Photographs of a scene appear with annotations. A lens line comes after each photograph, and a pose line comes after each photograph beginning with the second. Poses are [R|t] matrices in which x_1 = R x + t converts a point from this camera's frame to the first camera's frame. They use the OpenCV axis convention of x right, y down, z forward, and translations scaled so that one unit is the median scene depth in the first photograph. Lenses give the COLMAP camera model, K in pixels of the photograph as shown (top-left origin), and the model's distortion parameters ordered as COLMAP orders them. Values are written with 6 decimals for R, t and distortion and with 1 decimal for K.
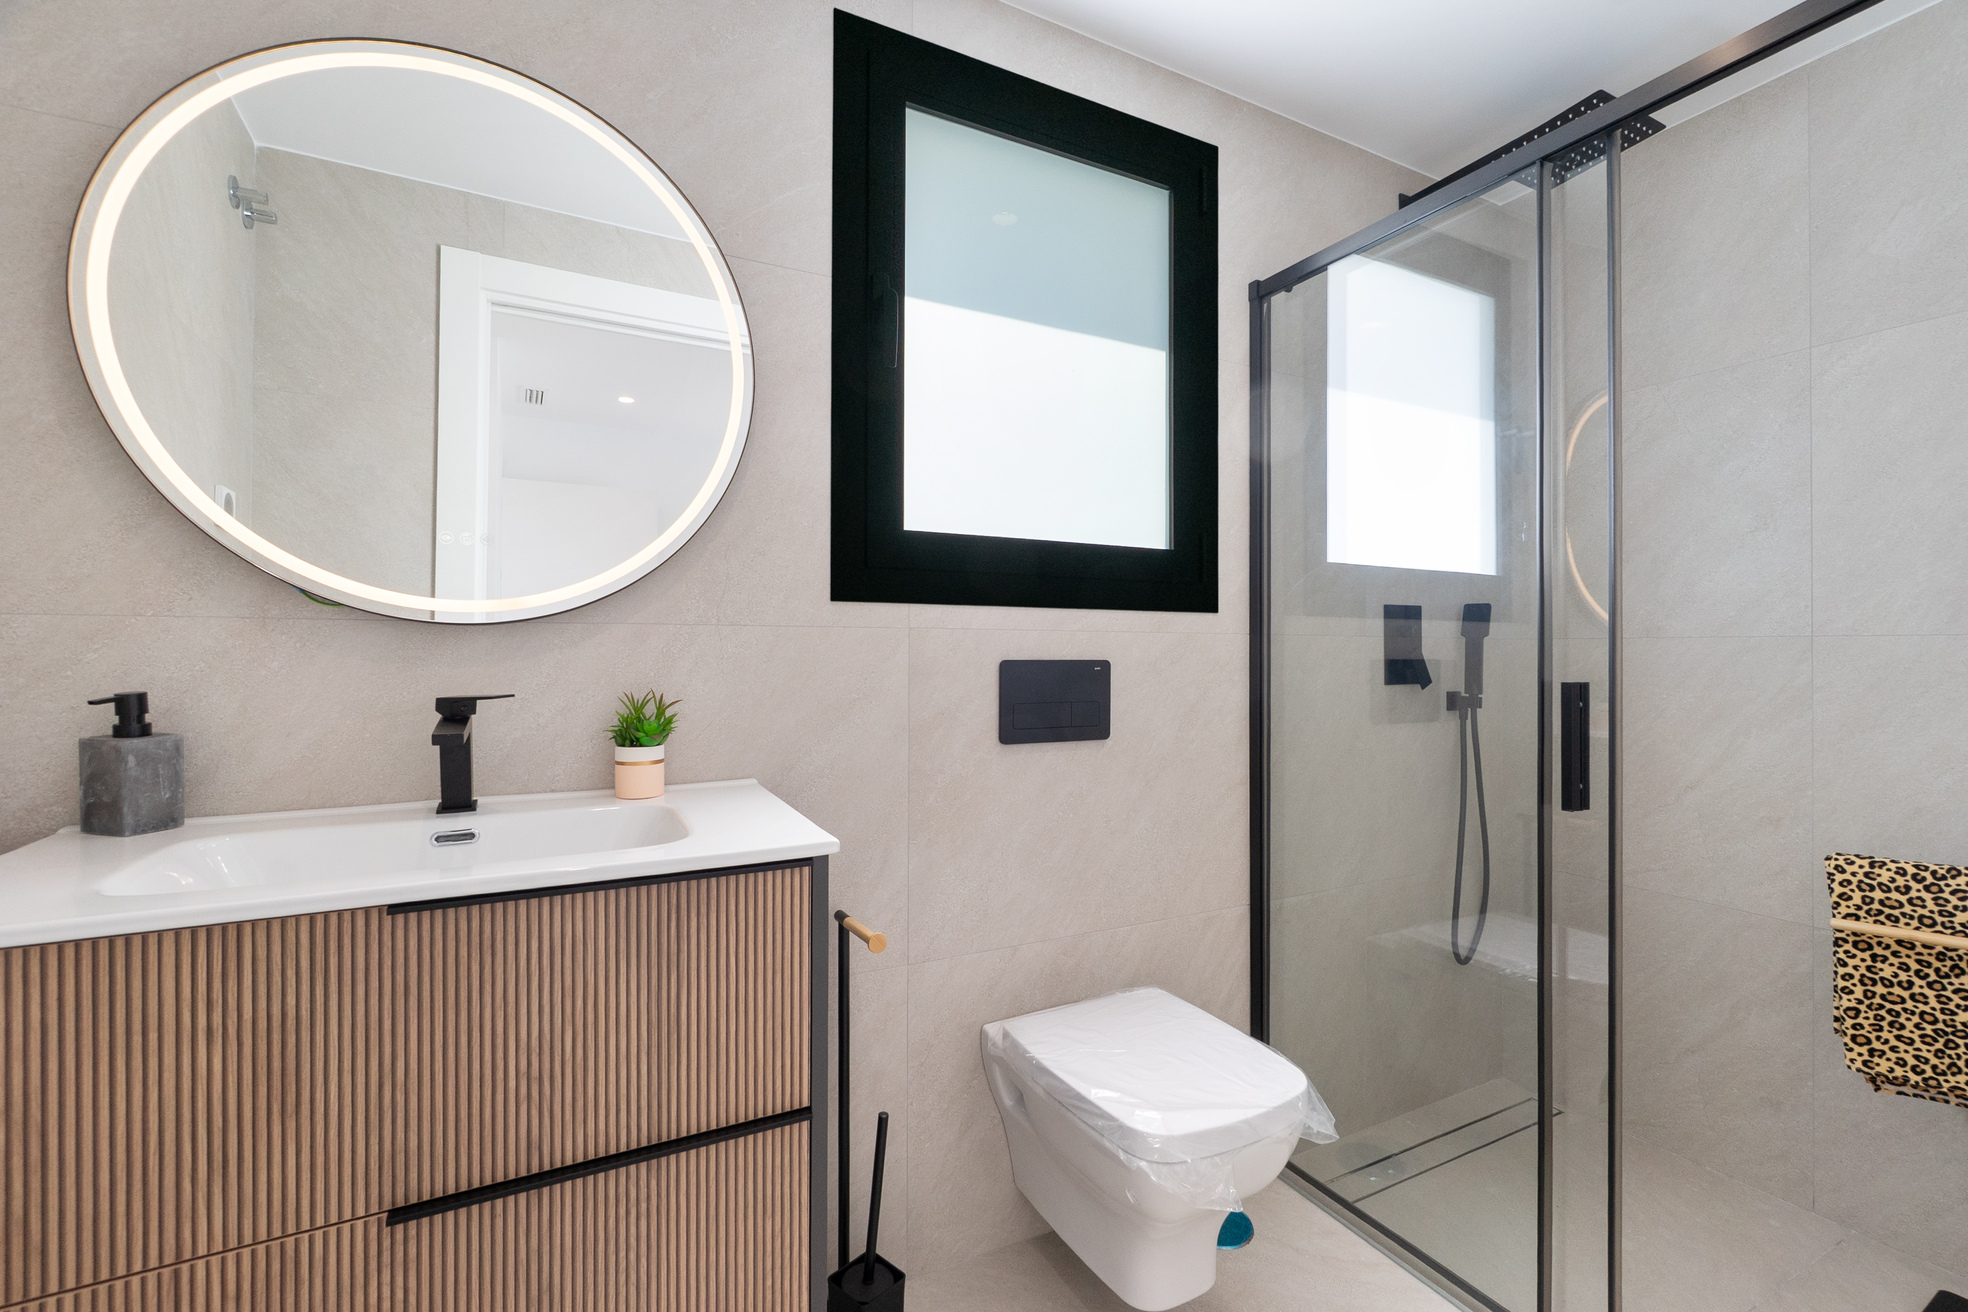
lens RADIAL K [[846.7, 0, 982.1], [0, 846.7, 653.9], [0, 0, 1]] dist [0.002717, 0.000116]
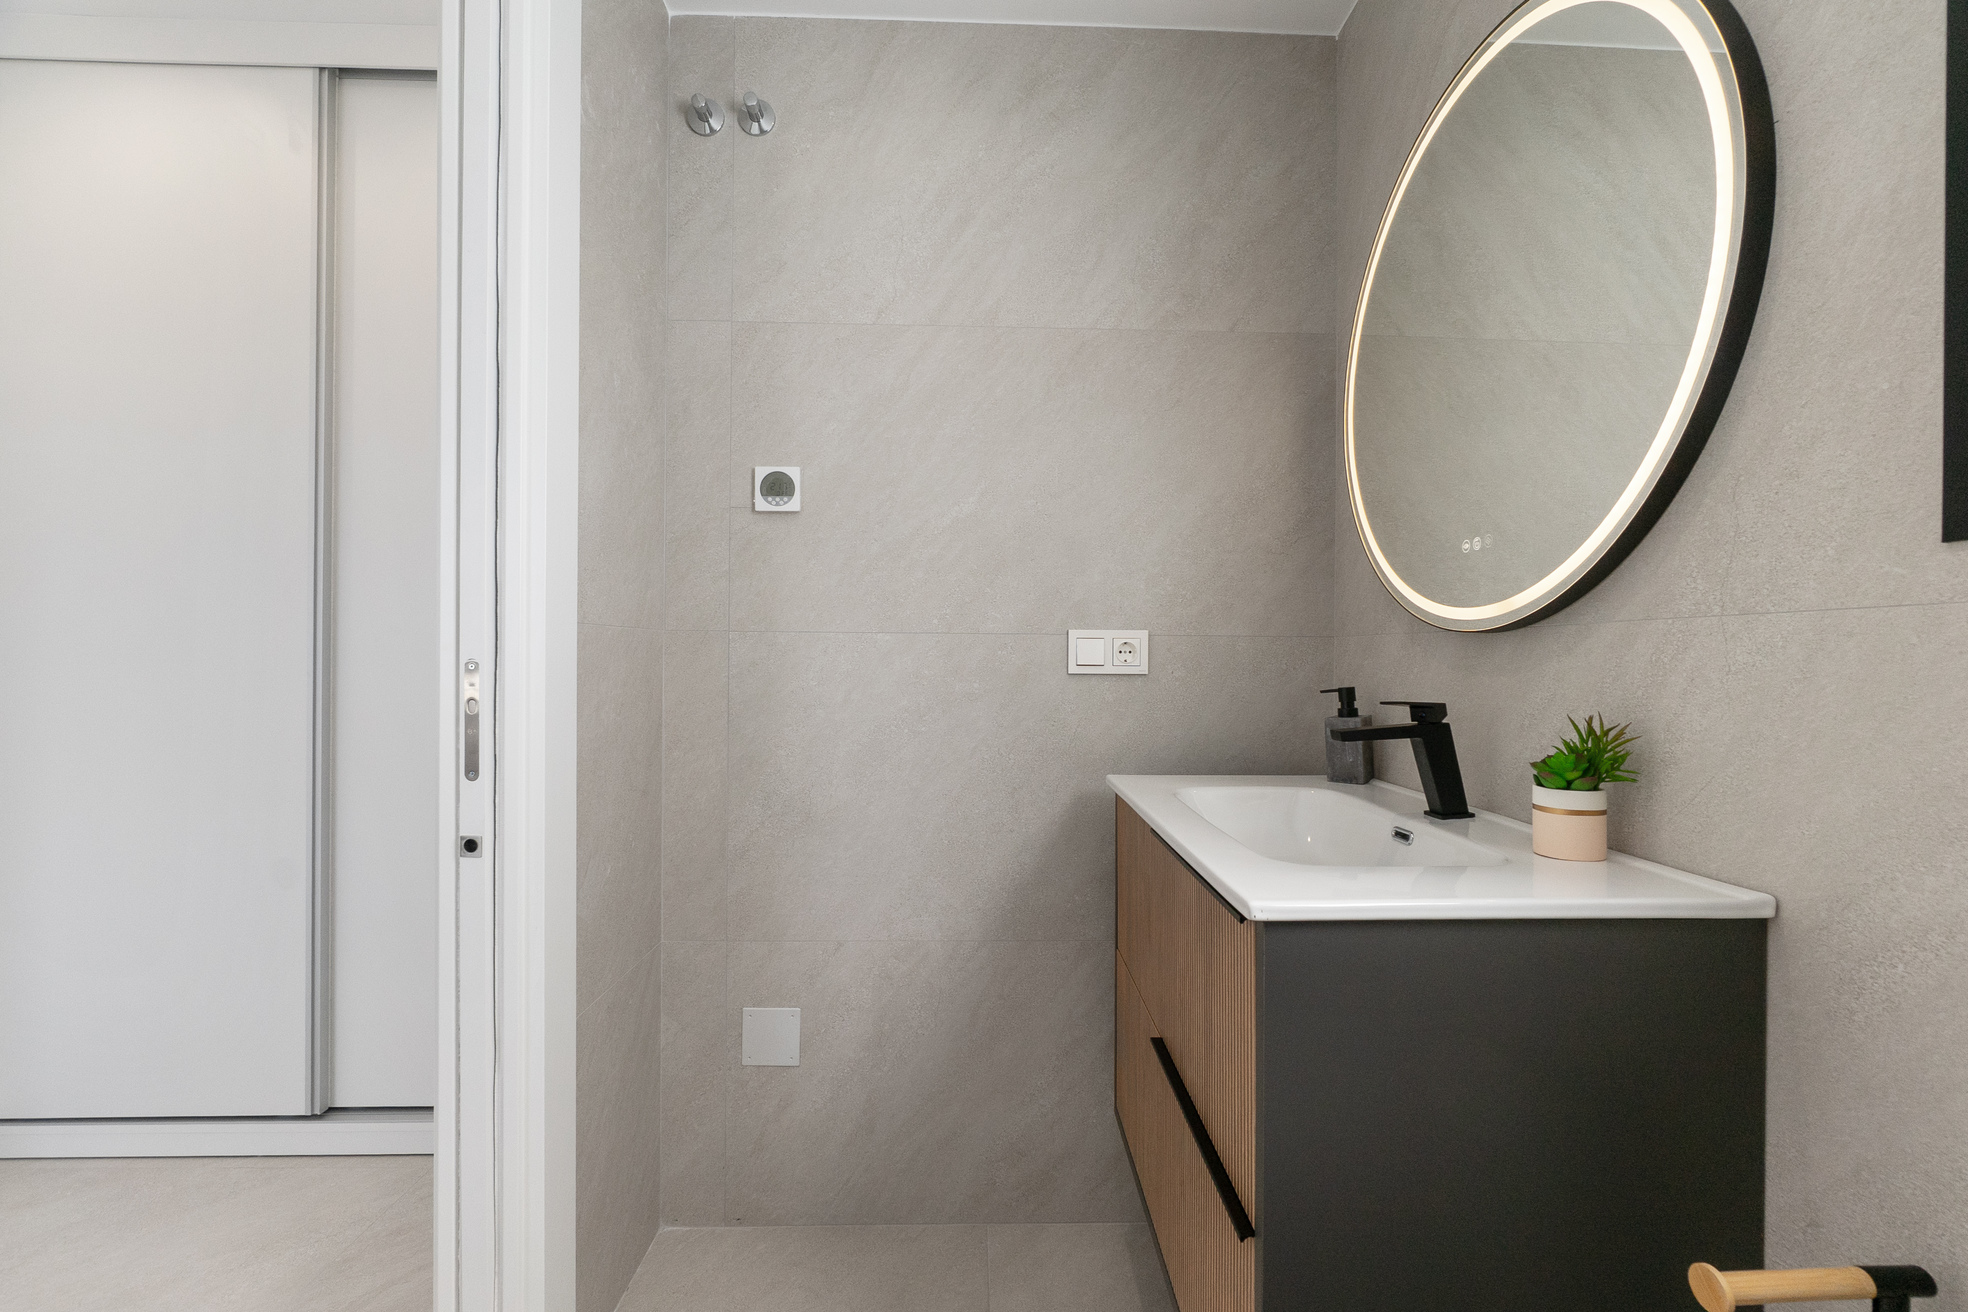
lens RADIAL K [[846.7, 0, 986.9], [0, 846.7, 657.0], [0, 0, 1]] dist [0.002717, 0.000116]
pose [[-0.464182, -0.001404, -0.885739, 0.496190], [-0.002736, 0.999996, -0.000152, -0.004203], [0.885735, 0.002353, -0.464184, 0.904030]]
